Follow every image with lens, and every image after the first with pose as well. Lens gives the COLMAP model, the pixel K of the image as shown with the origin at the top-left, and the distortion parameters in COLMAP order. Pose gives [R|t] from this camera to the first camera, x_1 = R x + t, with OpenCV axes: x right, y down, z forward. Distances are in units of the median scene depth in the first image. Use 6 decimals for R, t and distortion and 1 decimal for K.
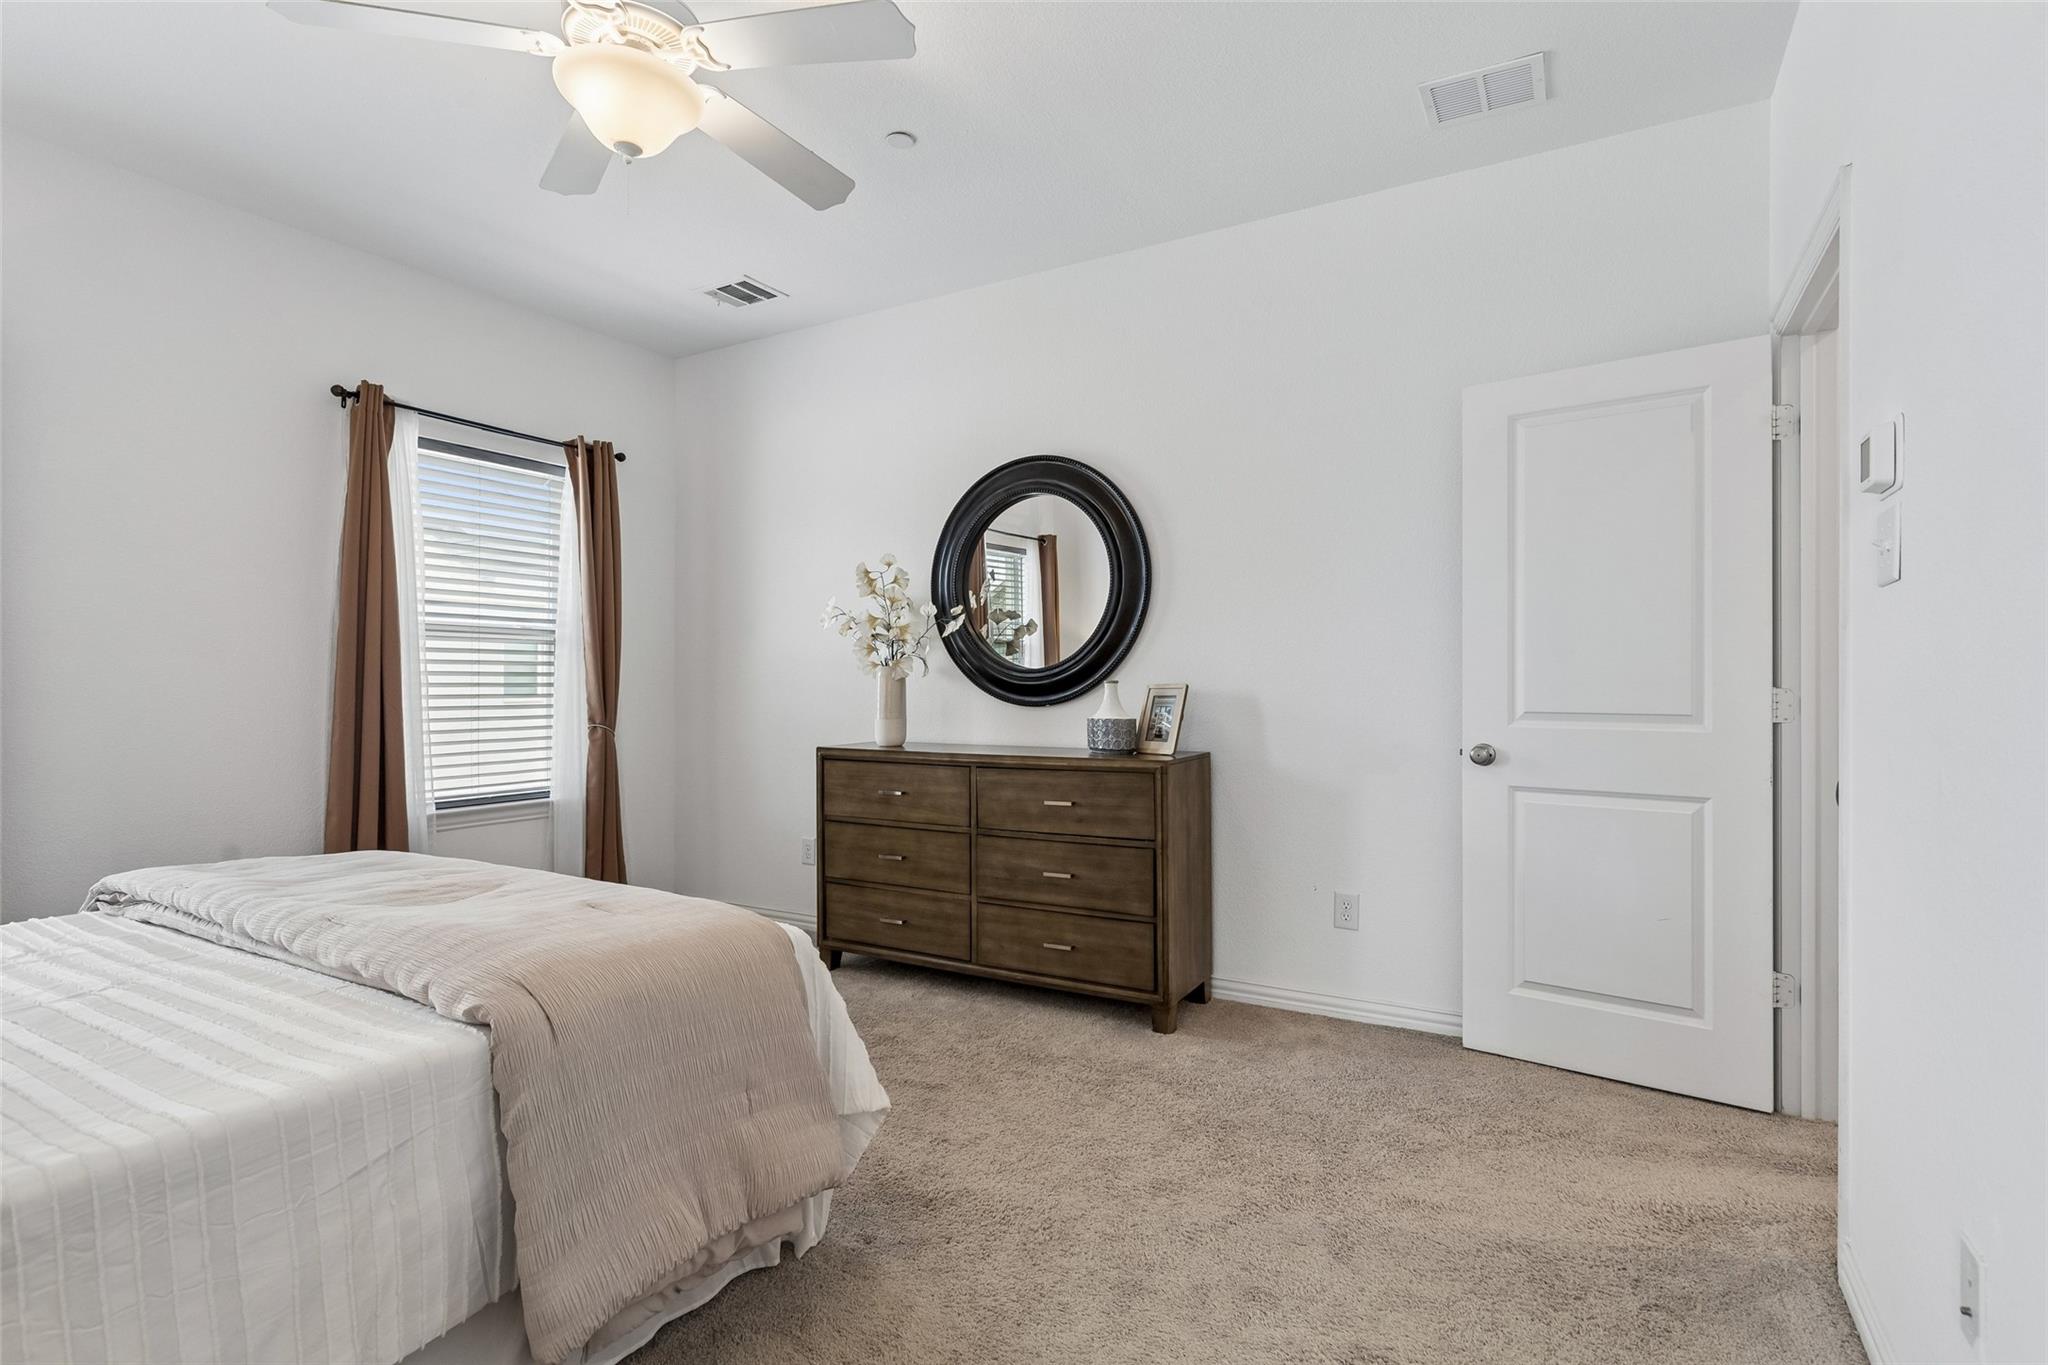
lens RADIAL K [[997.2, 0, 1029.2], [0, 997.2, 677.2], [0, 0, 1]] dist [0.002954, 0.000056]
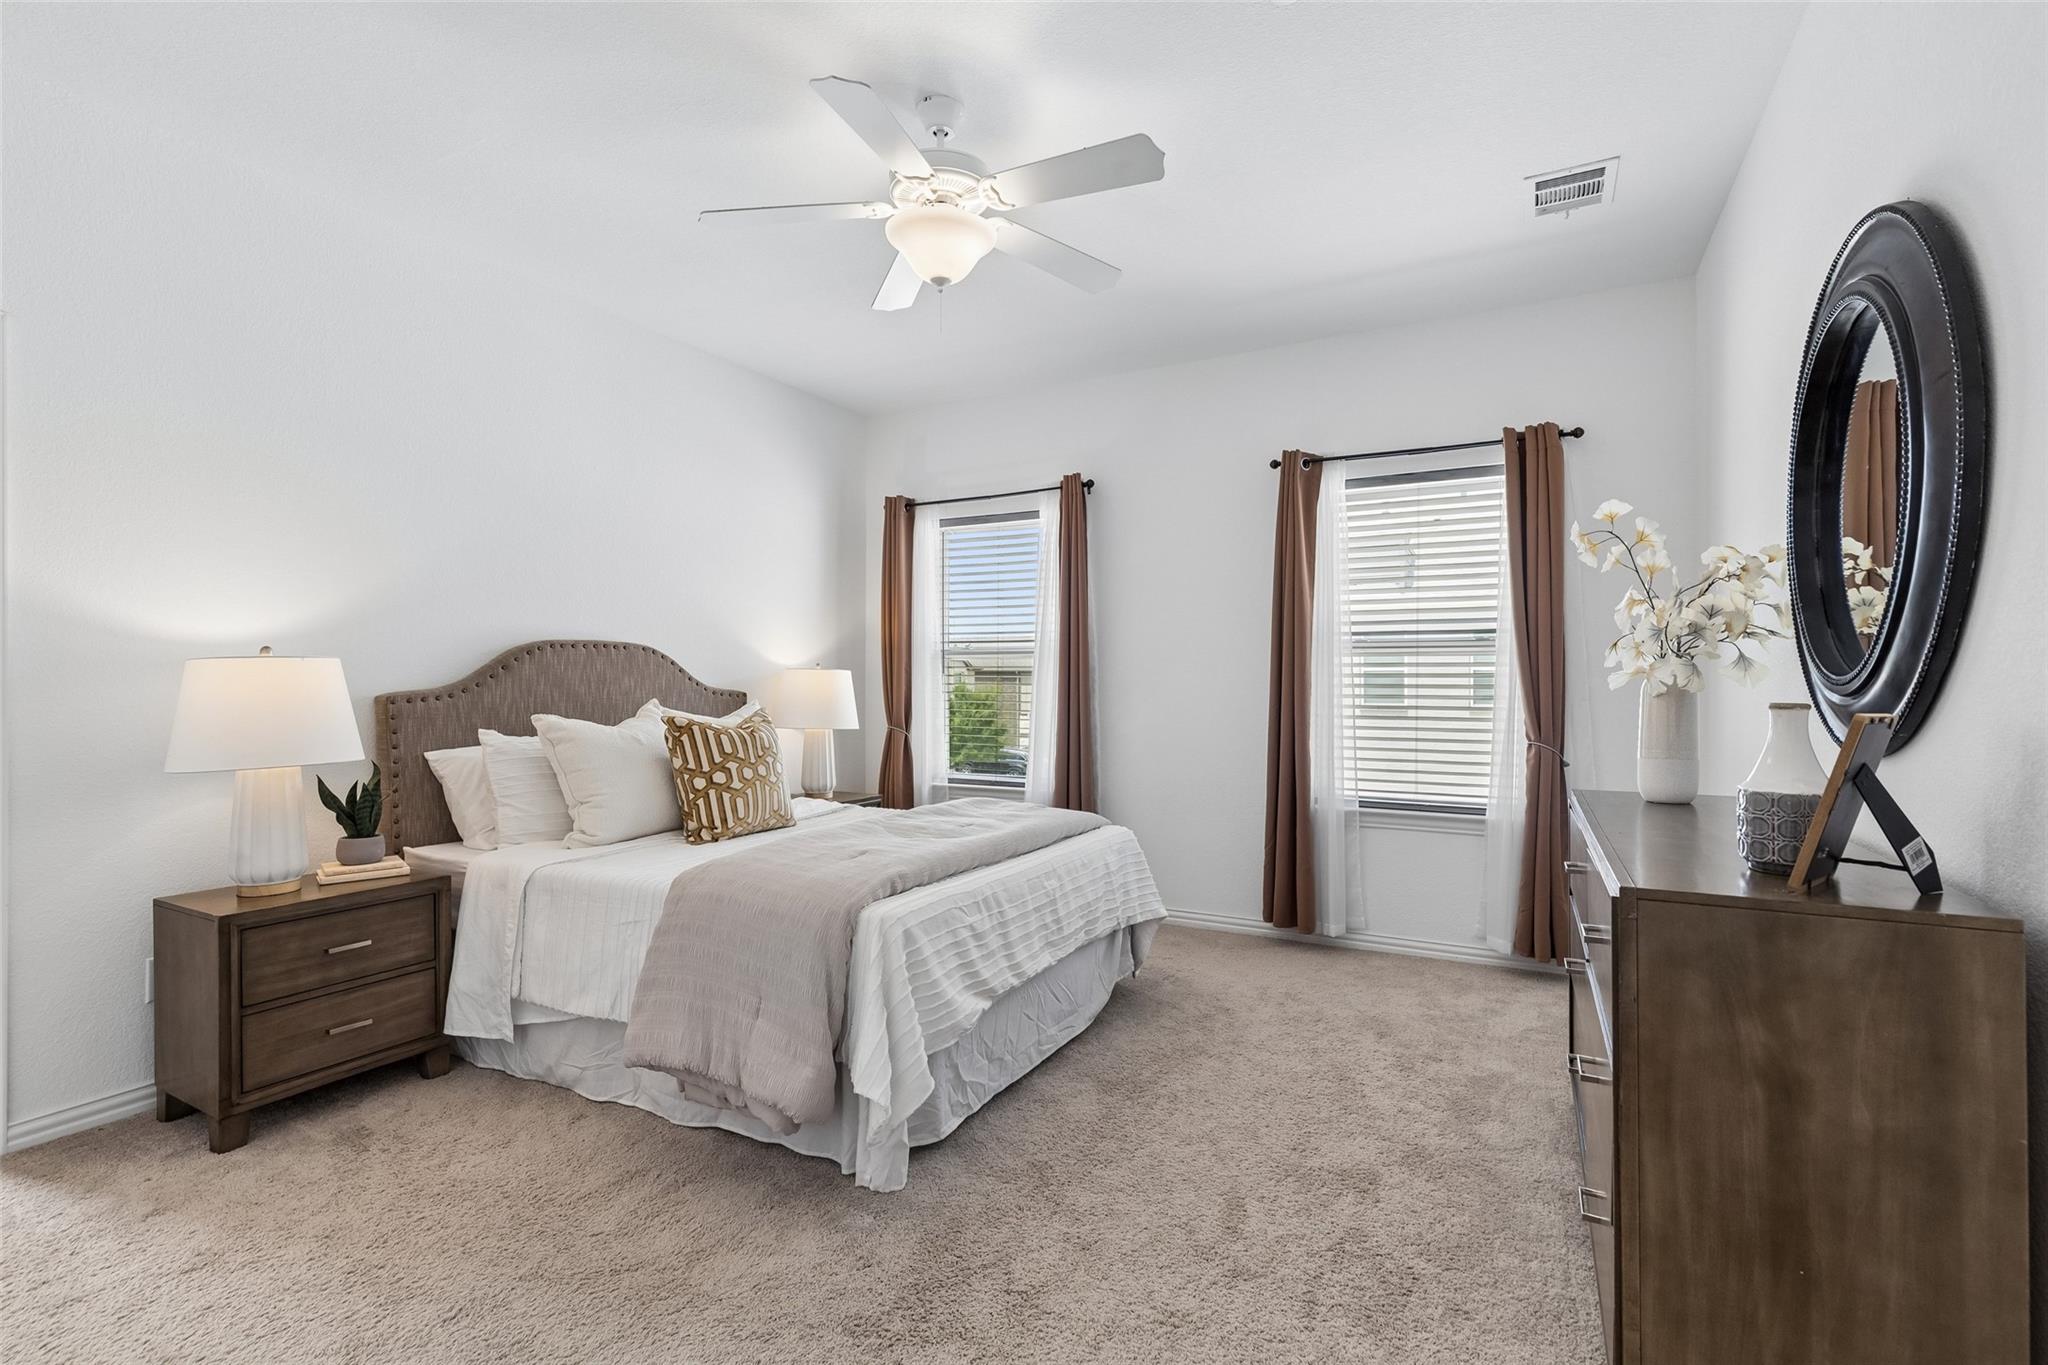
lens RADIAL K [[933.0, 0, 1027.0], [0, 933.0, 682.8], [0, 0, 1]] dist [0.003131, 0.000541]
pose [[0.025118, -0.009939, -0.999635, 0.501454], [-0.002544, 0.999947, -0.010006, 0.004790], [0.999681, 0.002794, 0.025091, 0.674208]]
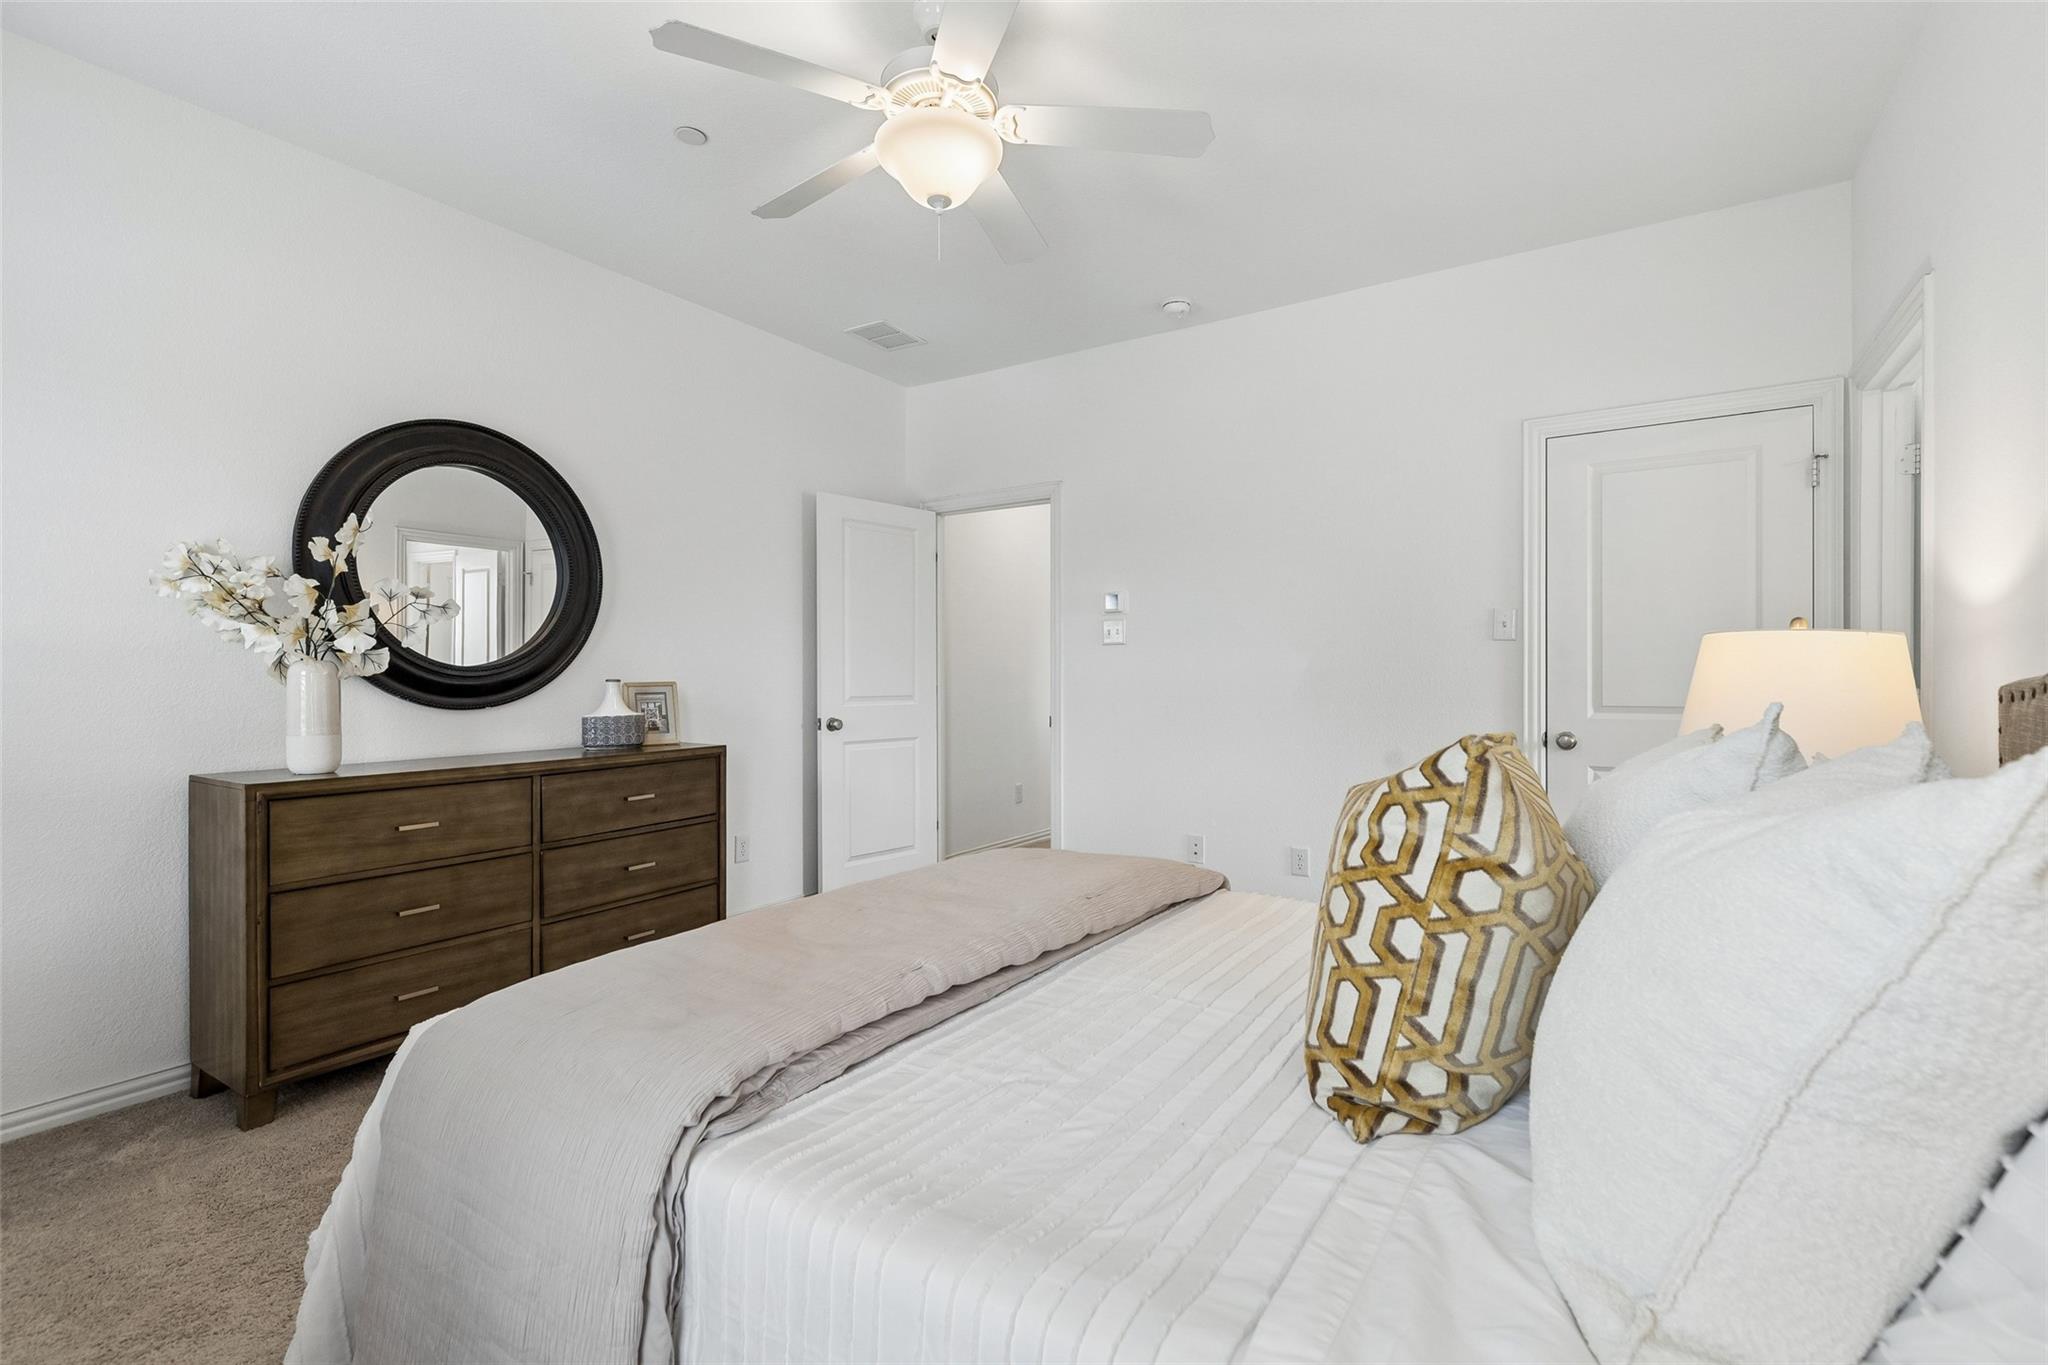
lens RADIAL K [[933.0, 0, 1026.2], [0, 933.0, 684.2], [0, 0, 1]] dist [0.003131, 0.000541]
pose [[0.047697, -0.006740, 0.998839, -0.854657], [0.002438, 0.999975, 0.006631, 0.002718], [-0.998859, 0.002119, 0.047712, 0.509801]]
